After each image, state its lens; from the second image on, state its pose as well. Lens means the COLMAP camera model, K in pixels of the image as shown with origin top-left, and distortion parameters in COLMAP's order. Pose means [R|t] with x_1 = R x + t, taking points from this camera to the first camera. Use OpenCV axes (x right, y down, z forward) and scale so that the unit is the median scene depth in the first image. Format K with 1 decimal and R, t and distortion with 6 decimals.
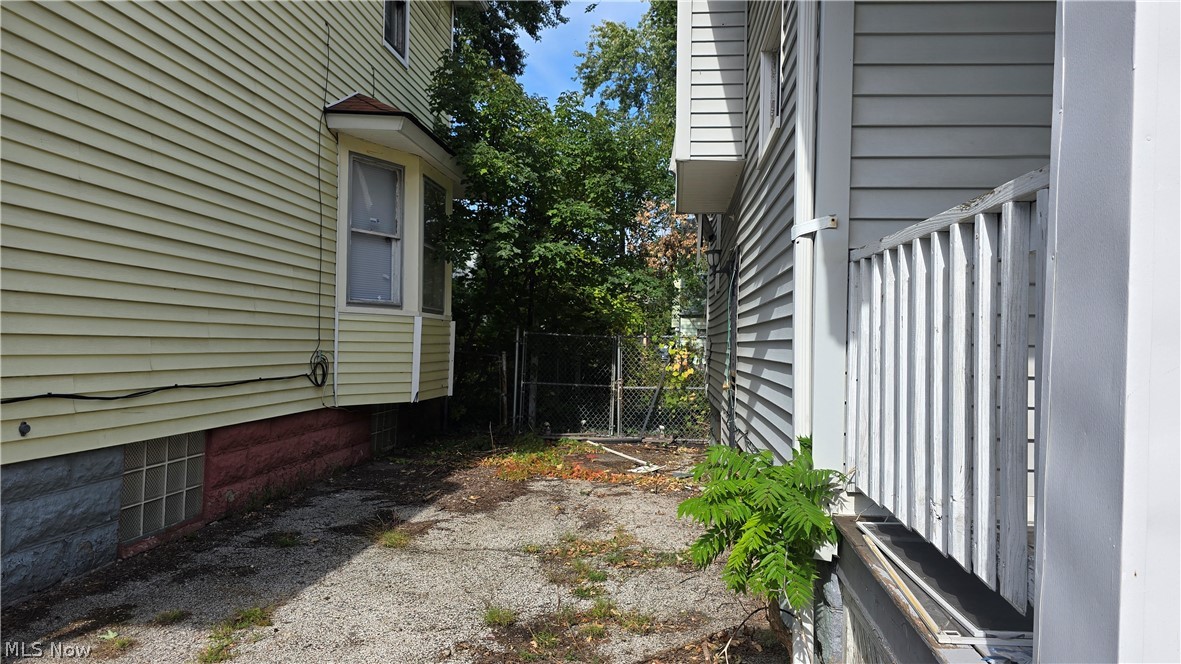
lens RADIAL K [[785.3, 0, 606.1], [0, 785.3, 335.3], [0, 0, 1]] dist [0.091745, -0.114025]
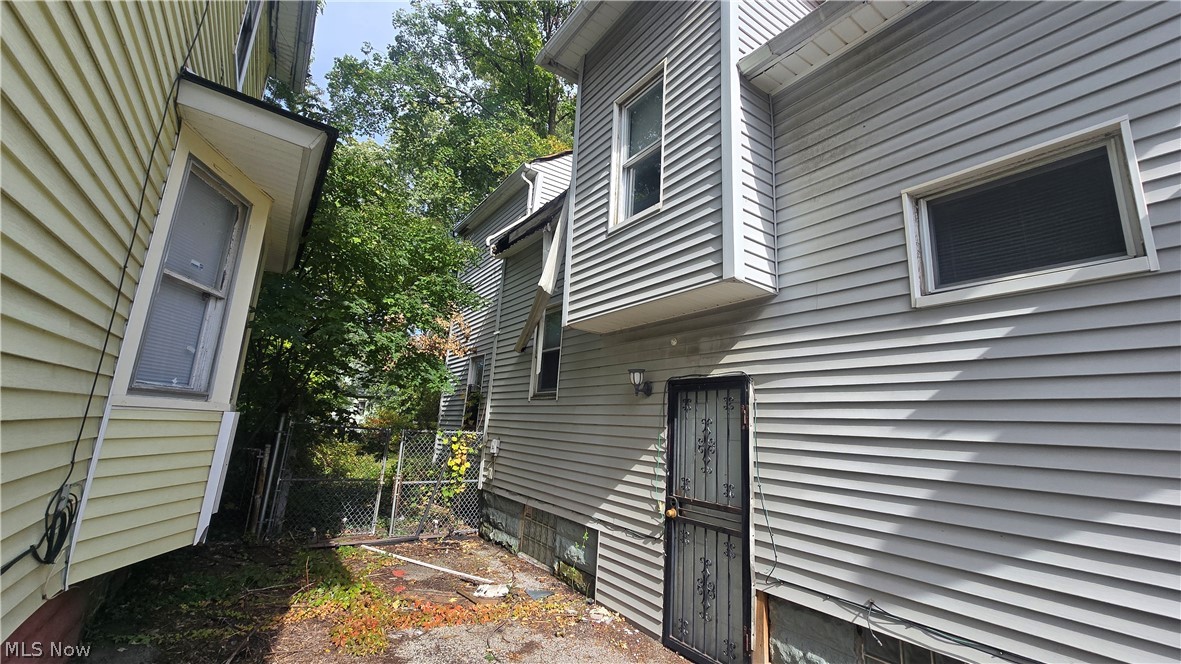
lens RADIAL K [[481.6, 0, 589.6], [0, 481.6, 325.8], [0, 0, 1]] dist [-0.000712, 0.000058]
pose [[0.773585, 0.160989, 0.612901, -0.267827], [-0.053895, 0.980401, -0.189495, -0.034977], [-0.631396, 0.113558, 0.767101, 0.472084]]
